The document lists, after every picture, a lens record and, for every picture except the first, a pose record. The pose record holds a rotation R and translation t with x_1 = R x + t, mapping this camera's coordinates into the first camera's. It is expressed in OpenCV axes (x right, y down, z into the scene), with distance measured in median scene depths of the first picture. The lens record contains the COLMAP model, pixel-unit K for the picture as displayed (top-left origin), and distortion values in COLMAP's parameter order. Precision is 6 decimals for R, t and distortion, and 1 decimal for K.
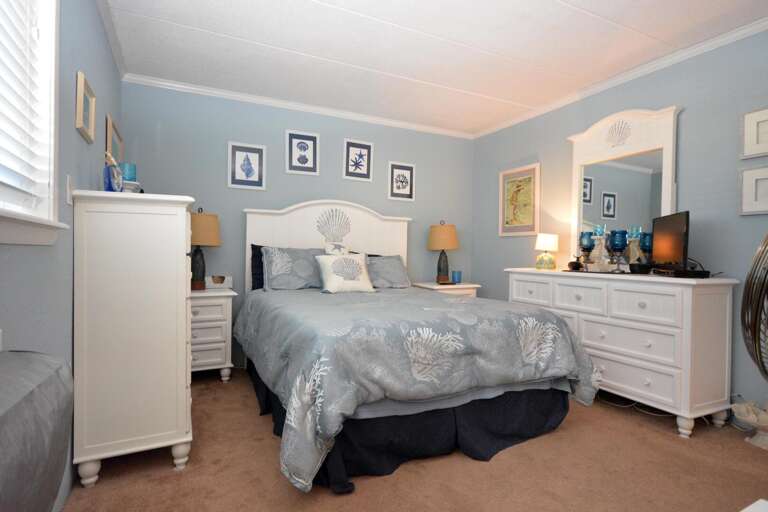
lens RADIAL K [[408.5, 0, 382.0], [0, 408.5, 257.6], [0, 0, 1]] dist [-0.000505, 0.005157]
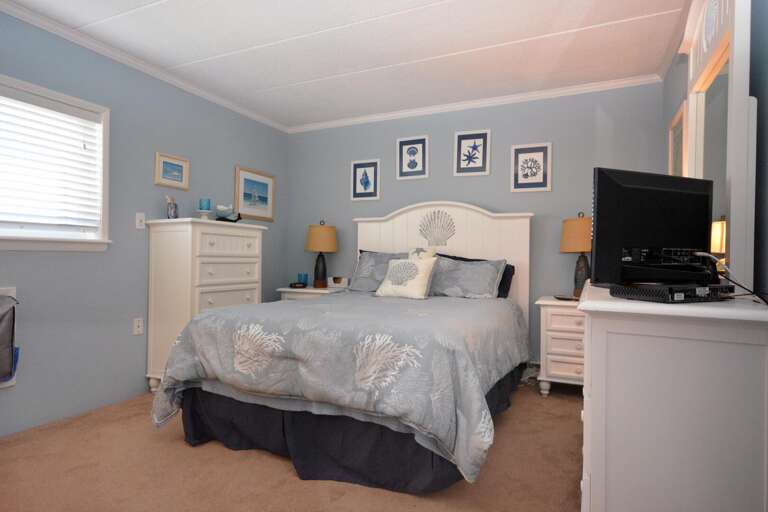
lens RADIAL K [[447.9, 0, 382.2], [0, 447.9, 253.8], [0, 0, 1]] dist [0.017581, 0.001243]
pose [[0.621352, -0.009836, -0.783469, 0.658398], [-0.011296, 0.999705, -0.021509, 0.004098], [0.783450, 0.022215, 0.621058, 0.279851]]
